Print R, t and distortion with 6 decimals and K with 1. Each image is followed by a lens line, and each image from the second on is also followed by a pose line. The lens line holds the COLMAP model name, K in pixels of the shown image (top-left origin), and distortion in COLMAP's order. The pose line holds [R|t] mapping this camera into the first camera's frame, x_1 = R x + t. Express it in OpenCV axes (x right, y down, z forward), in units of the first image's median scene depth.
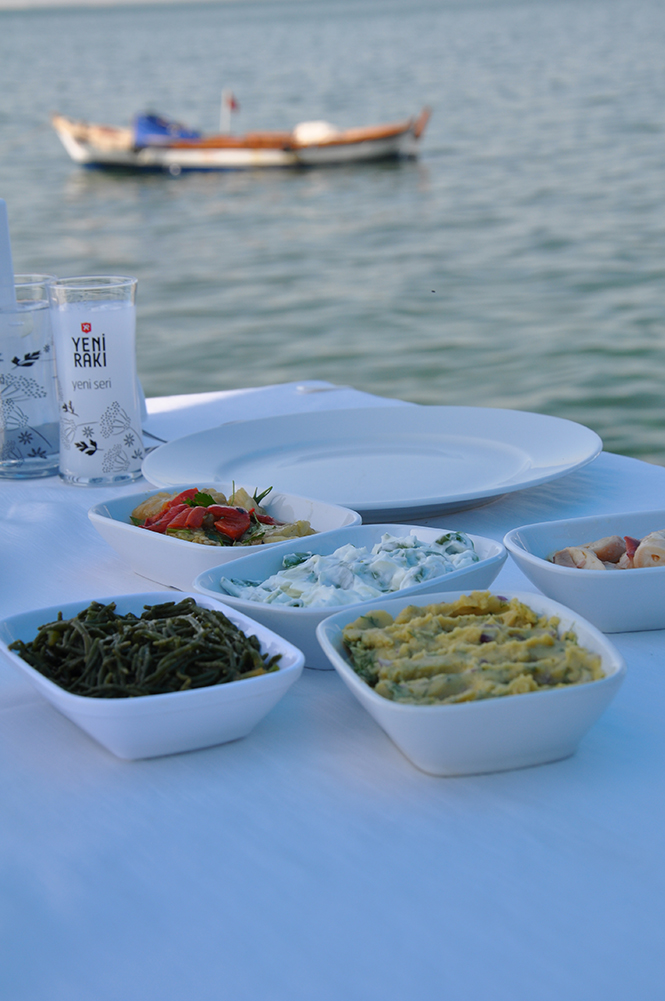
lens RADIAL K [[2217.3, 0, 332.5], [0, 2217.3, 500.5], [0, 0, 1]] dist [0.036809, 0.083972]
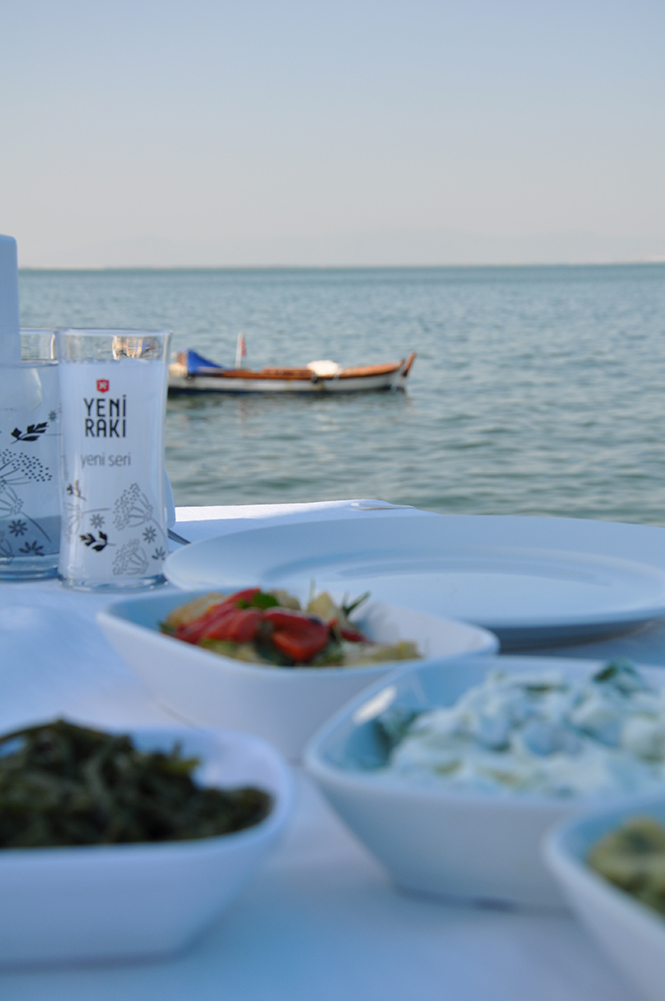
lens RADIAL K [[1757.5, 0, 332.5], [0, 1757.5, 500.5], [0, 0, 1]] dist [-0.324447, -0.004736]
pose [[0.998864, 0.047644, -0.000334, -0.029116], [-0.047484, 0.994894, -0.089059, 0.011884], [-0.003910, 0.088973, 0.996026, 0.398075]]
